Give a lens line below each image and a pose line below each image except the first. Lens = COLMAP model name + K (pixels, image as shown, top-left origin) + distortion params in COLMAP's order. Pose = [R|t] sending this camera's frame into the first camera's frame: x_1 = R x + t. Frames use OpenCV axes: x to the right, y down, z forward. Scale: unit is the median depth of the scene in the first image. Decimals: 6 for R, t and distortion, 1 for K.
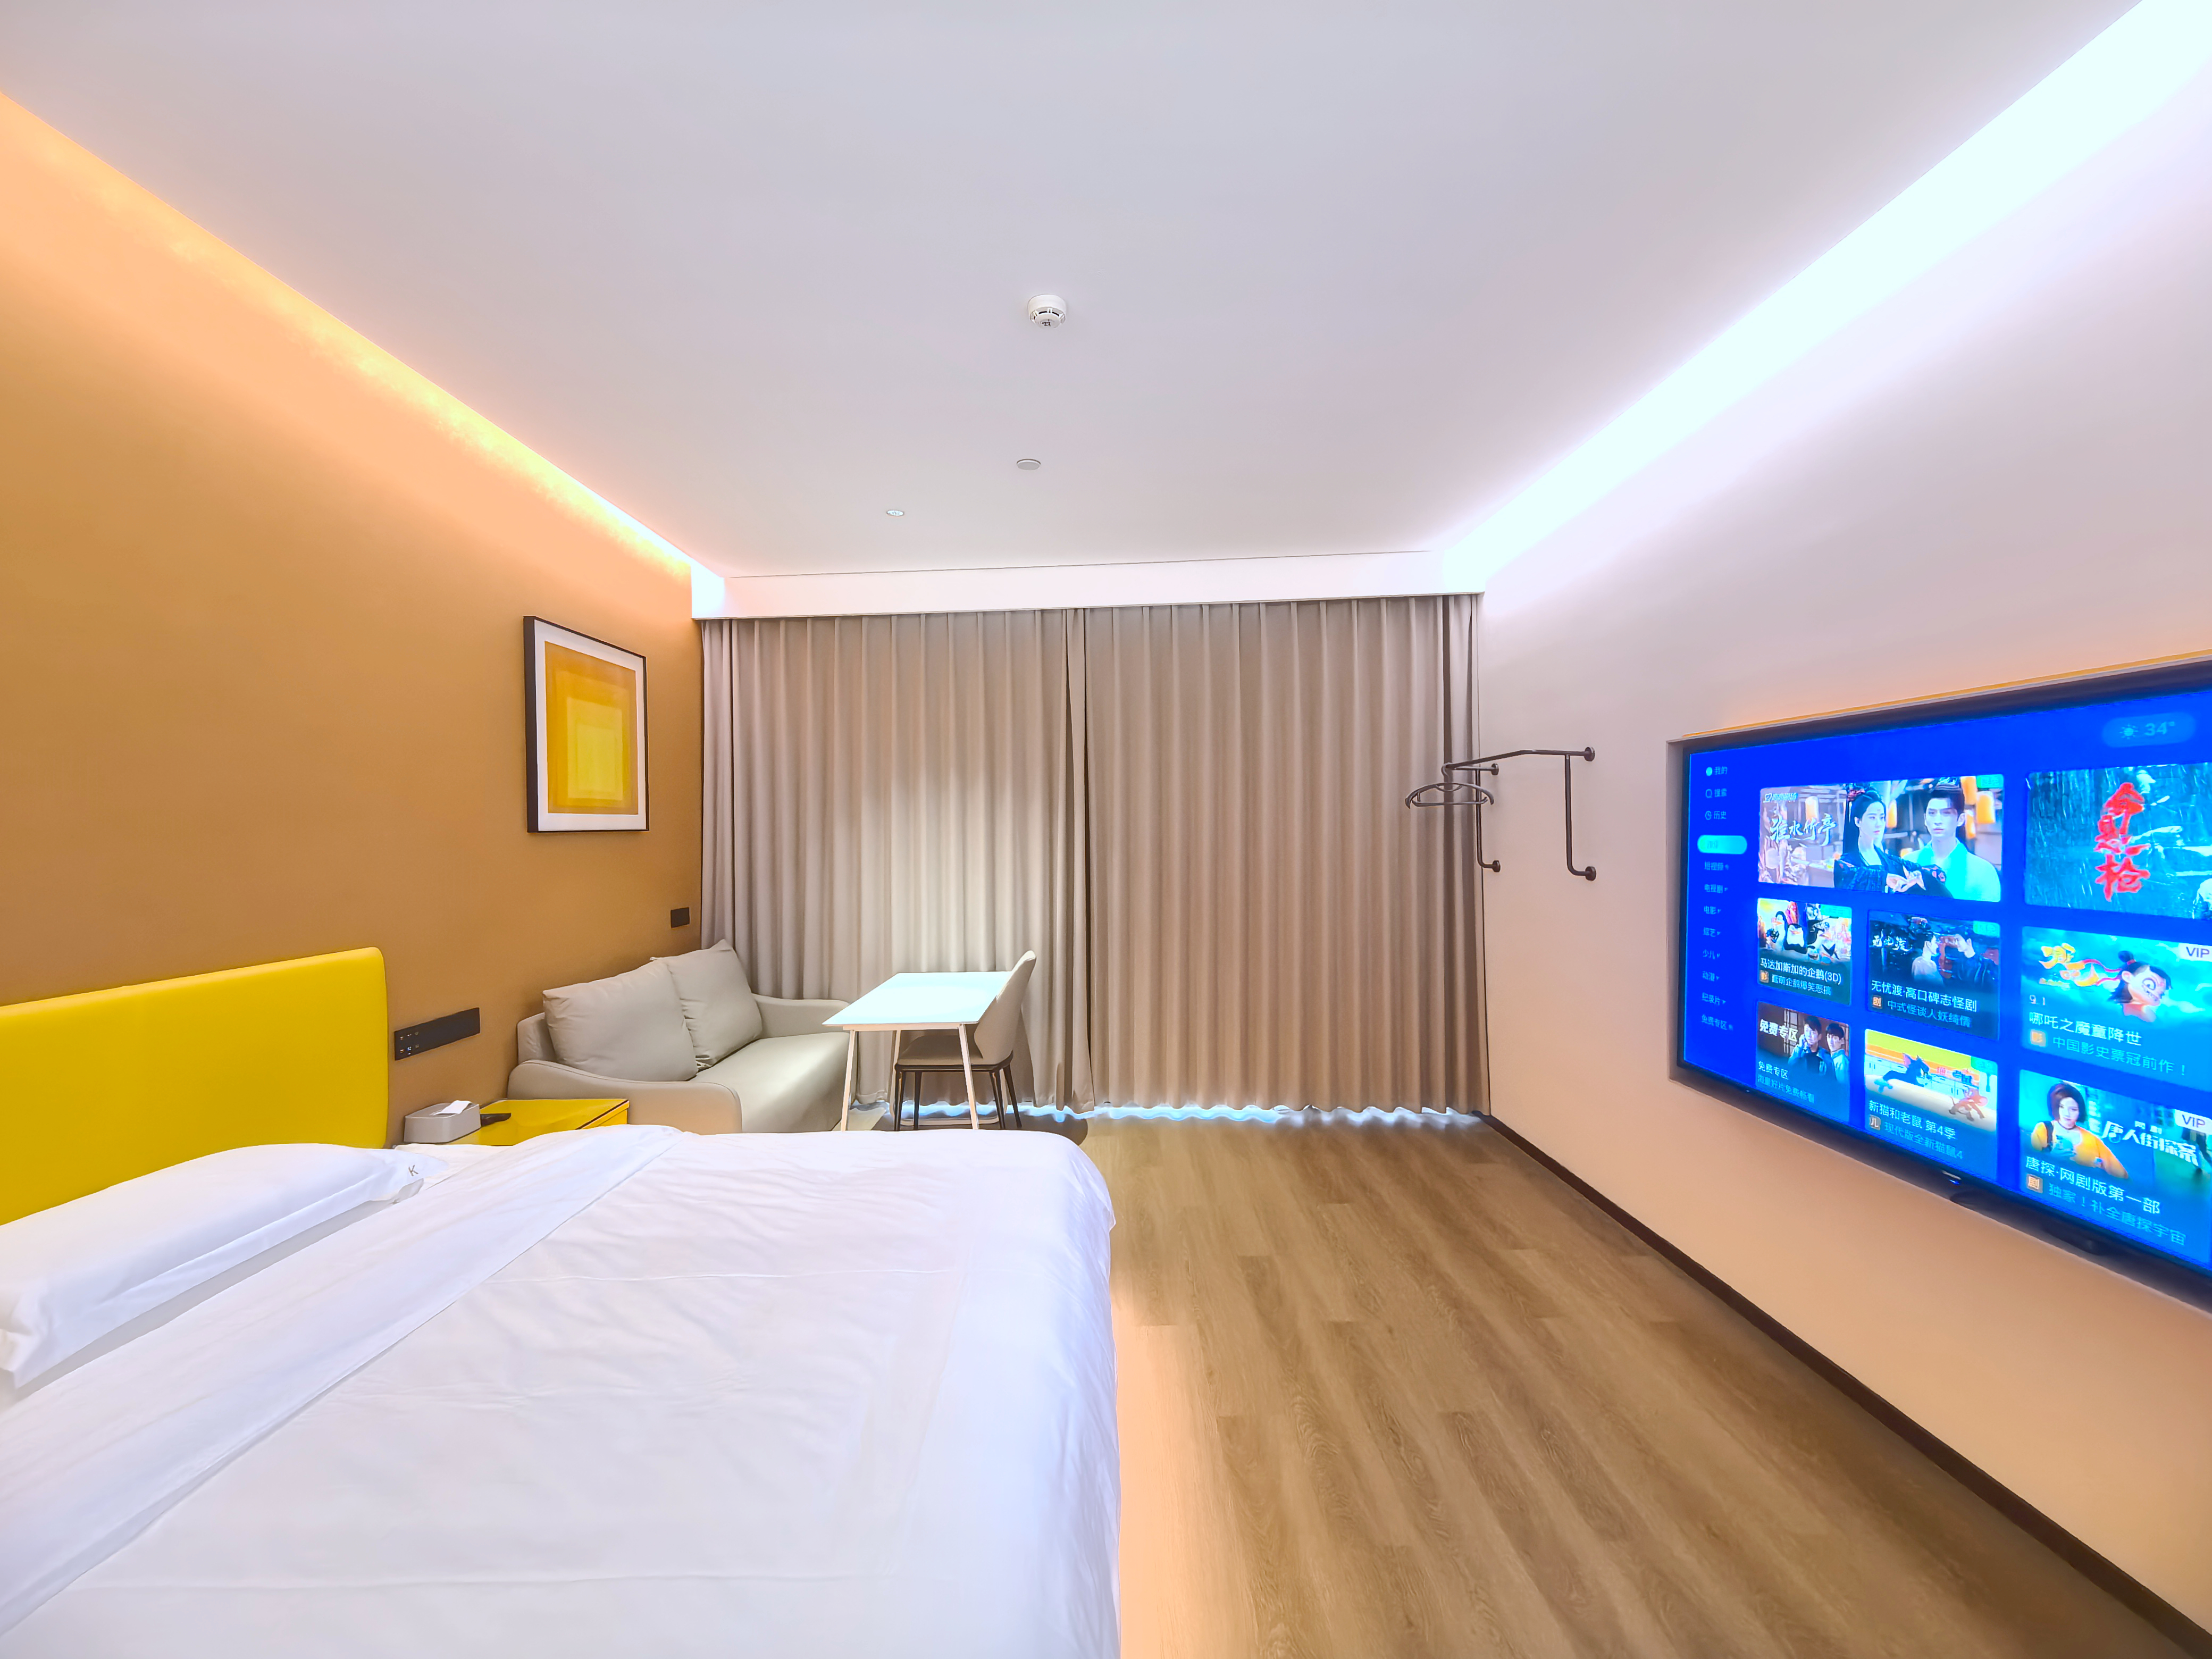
lens RADIAL K [[867.4, 0, 1111.4], [0, 867.4, 831.9], [0, 0, 1]] dist [0.013633, -0.003084]
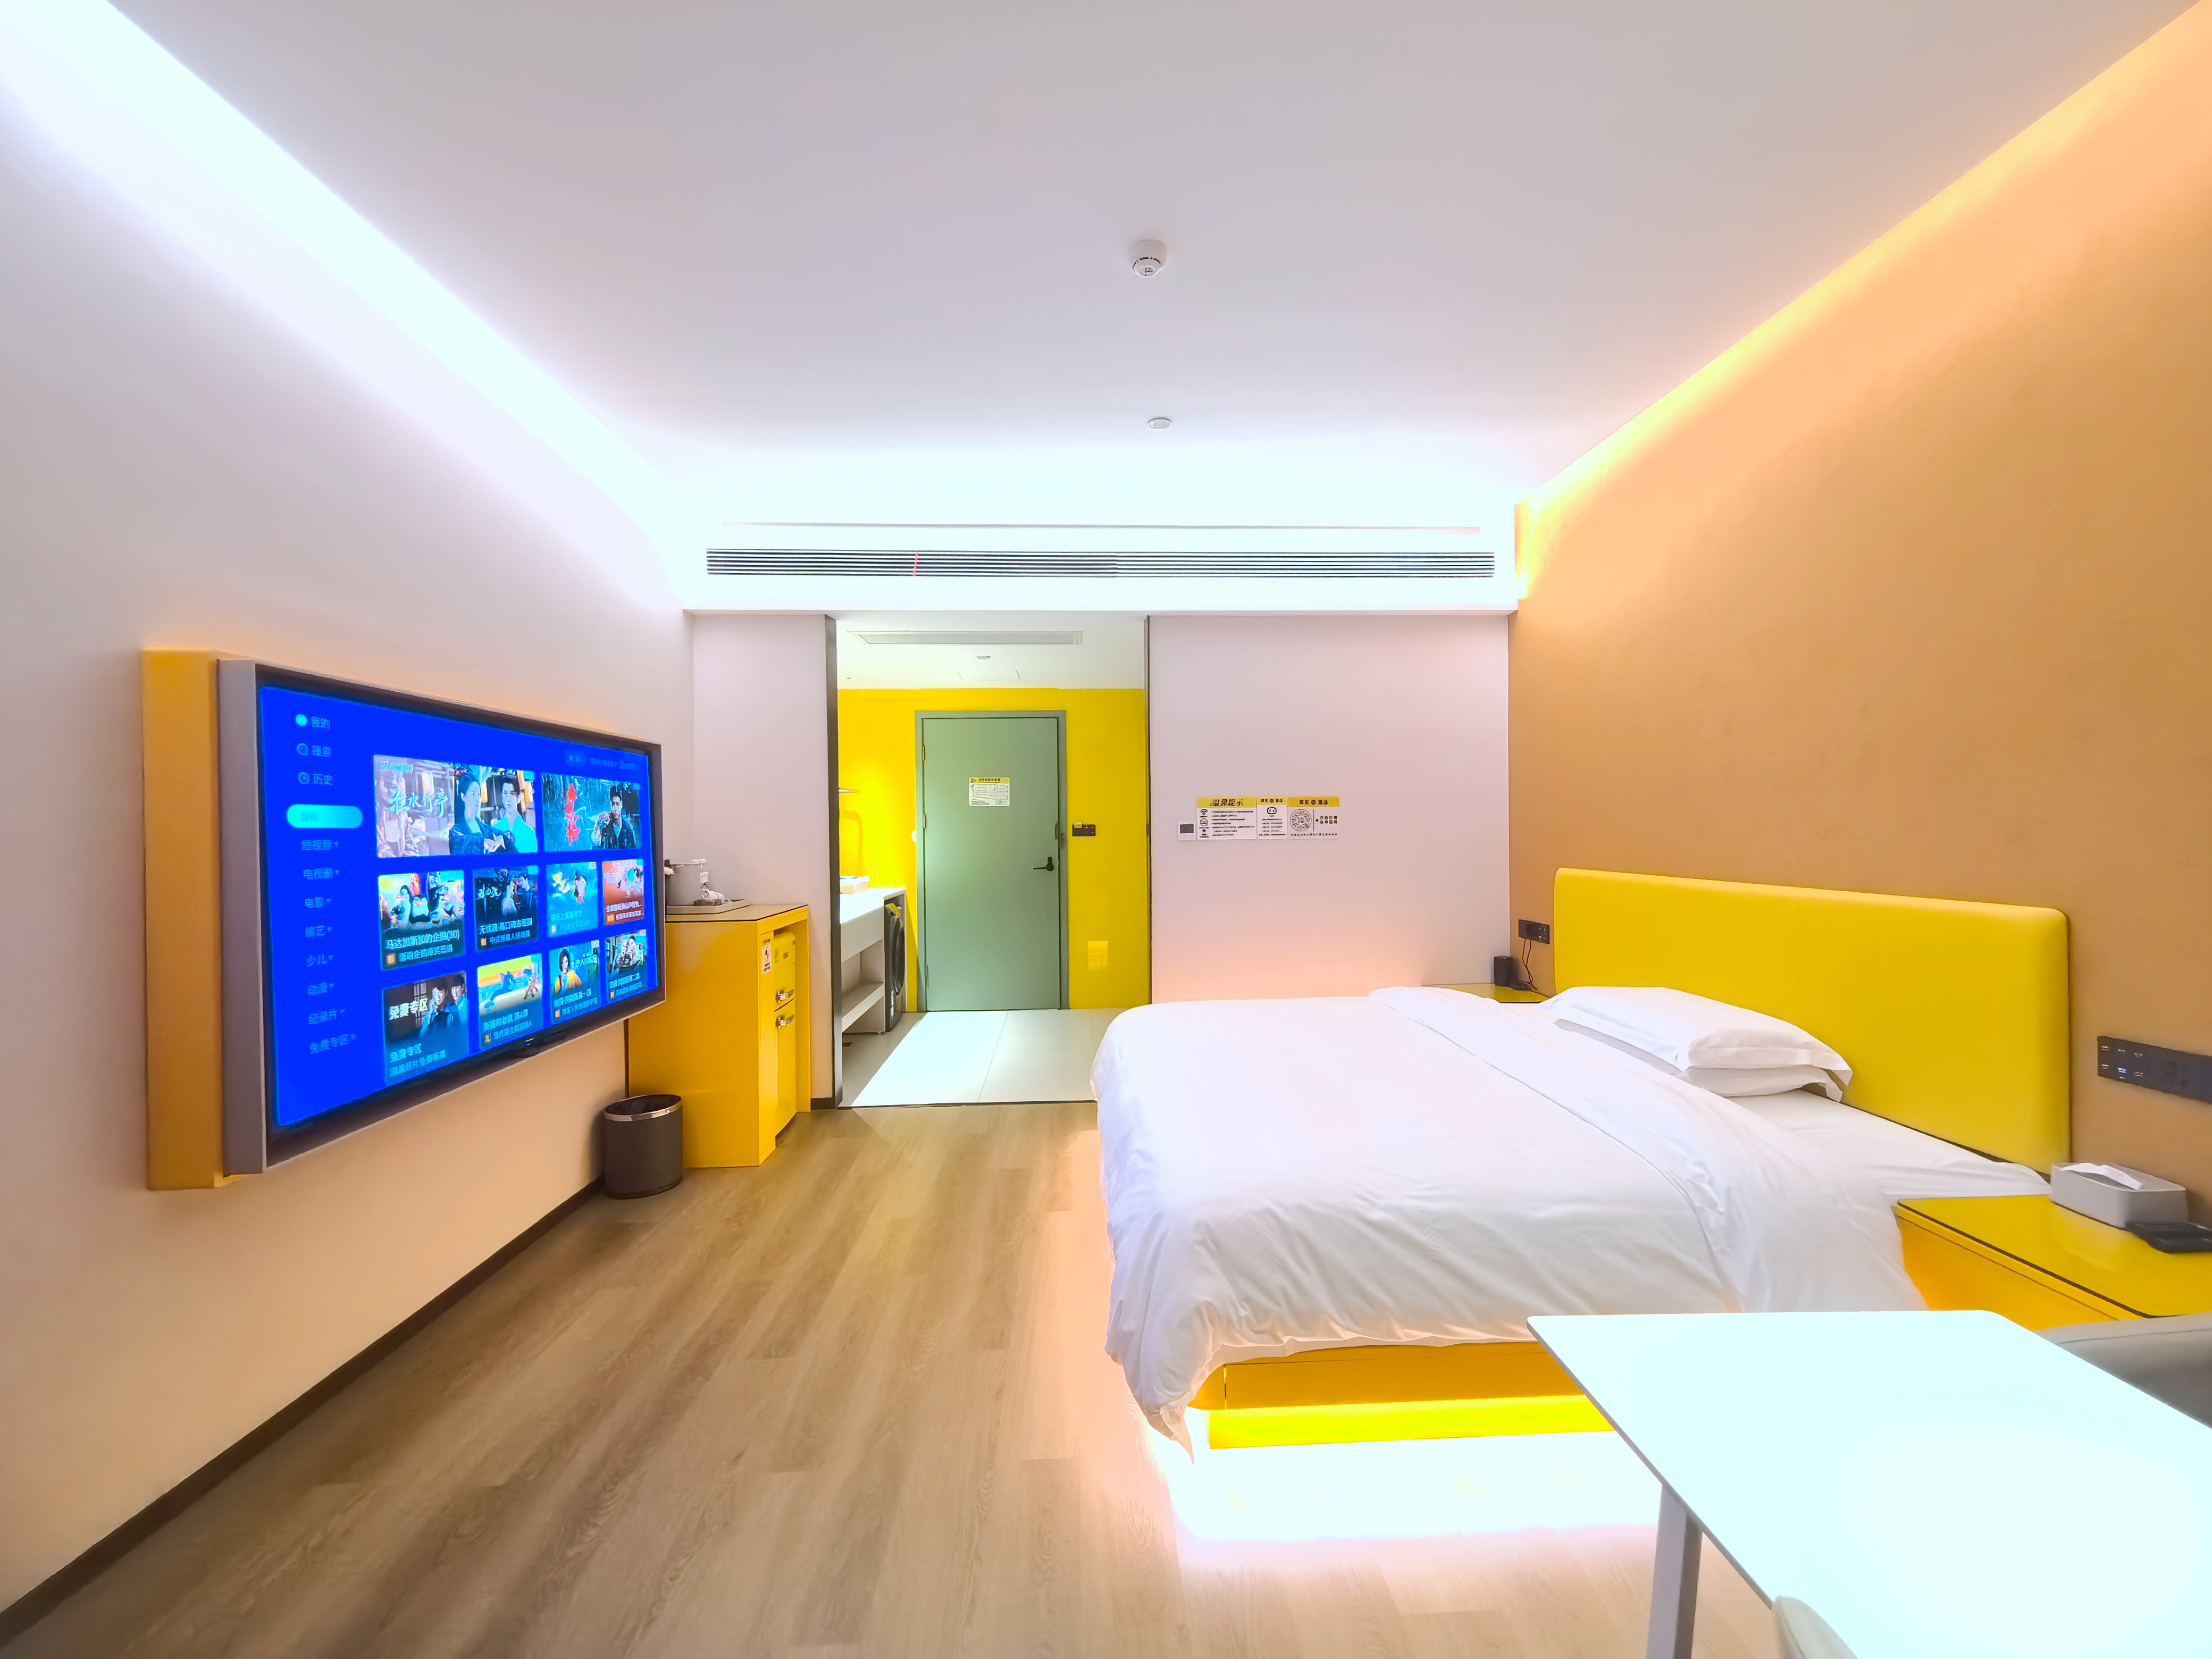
lens RADIAL K [[915.6, 0, 1148.2], [0, 915.6, 830.8], [0, 0, 1]] dist [0.014530, -0.000046]
pose [[-0.997582, 0.024086, -0.065196, 0.010635], [0.023764, 0.999701, 0.005718, 0.048510], [0.065314, 0.004155, -0.997856, 2.278963]]
